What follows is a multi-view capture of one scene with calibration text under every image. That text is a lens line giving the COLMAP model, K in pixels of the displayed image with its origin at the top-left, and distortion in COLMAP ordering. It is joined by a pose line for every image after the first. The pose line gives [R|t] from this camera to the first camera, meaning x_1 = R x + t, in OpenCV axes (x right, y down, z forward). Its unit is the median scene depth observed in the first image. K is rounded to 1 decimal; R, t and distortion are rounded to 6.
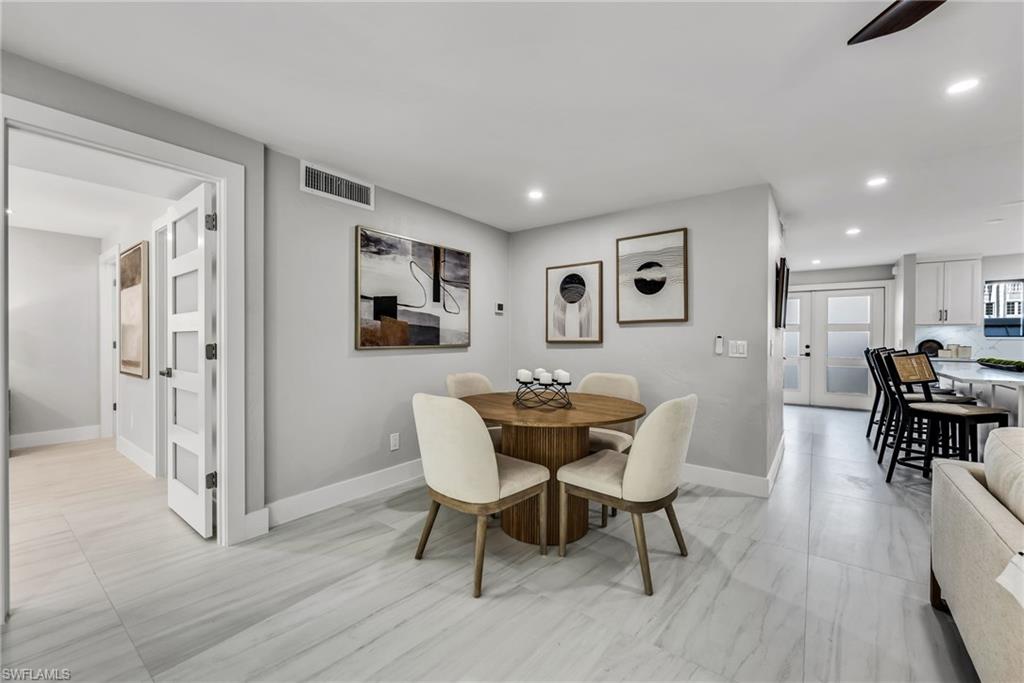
lens RADIAL K [[414.3, 0, 508.5], [0, 414.3, 340.6], [0, 0, 1]] dist [0.001037, -0.000528]
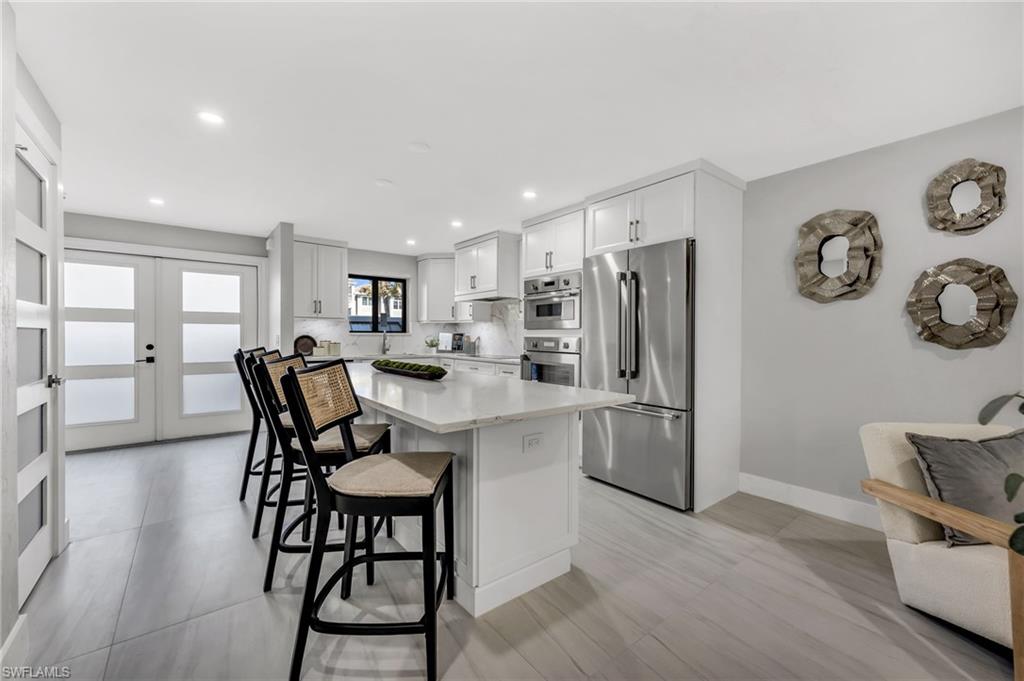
lens RADIAL K [[414.3, 0, 508.5], [0, 414.3, 339.6], [0, 0, 1]] dist [0.001037, -0.000528]
pose [[0.269930, -0.012596, 0.962797, 0.327989], [0.004195, 0.999920, 0.011906, -0.001957], [-0.962871, 0.000825, 0.269962, 0.385976]]
